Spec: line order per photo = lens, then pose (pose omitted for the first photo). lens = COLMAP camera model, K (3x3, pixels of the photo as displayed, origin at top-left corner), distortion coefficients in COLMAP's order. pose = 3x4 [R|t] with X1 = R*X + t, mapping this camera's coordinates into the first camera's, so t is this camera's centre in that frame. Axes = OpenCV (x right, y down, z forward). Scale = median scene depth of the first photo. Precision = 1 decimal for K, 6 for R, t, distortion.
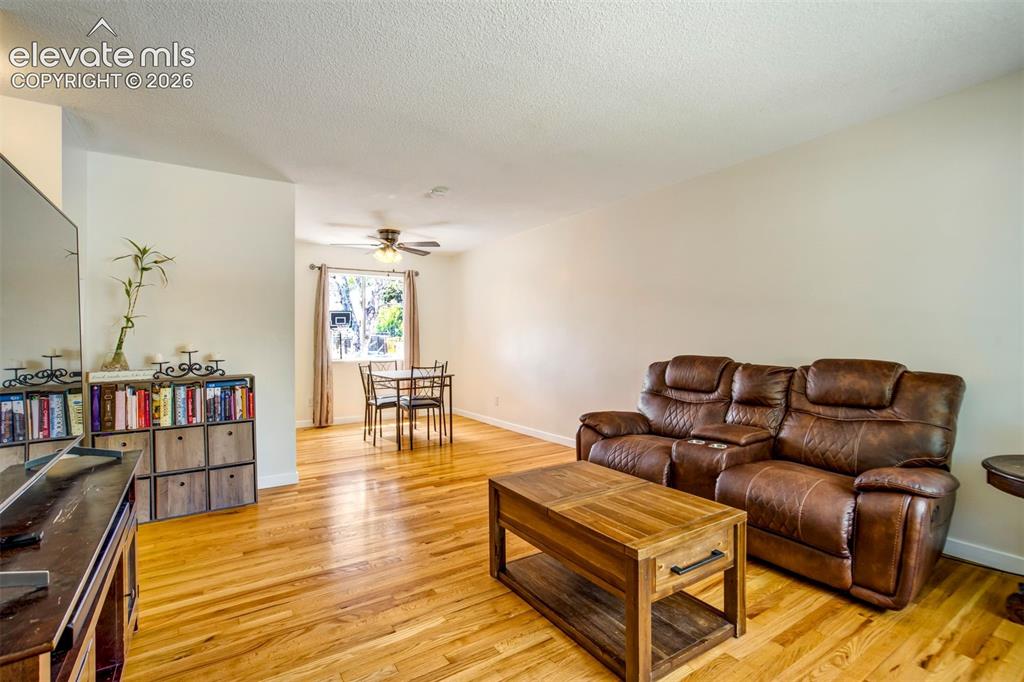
lens RADIAL K [[475.2, 0, 506.7], [0, 475.2, 338.1], [0, 0, 1]] dist [-0.041121, 0.022970]
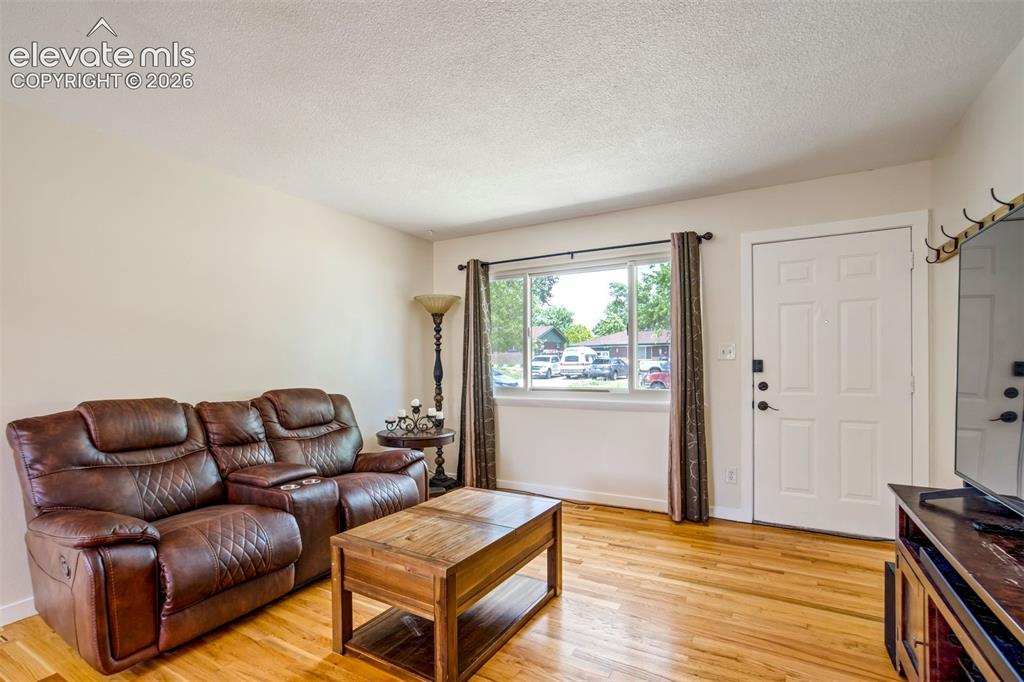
lens RADIAL K [[487.3, 0, 517.0], [0, 487.3, 370.1], [0, 0, 1]] dist [-0.001094, 0.000049]
pose [[-0.476639, 0.005229, 0.879083, -0.526708], [0.011810, 0.999930, 0.000455, 0.001325], [-0.879020, 0.010599, -0.476668, 0.902542]]
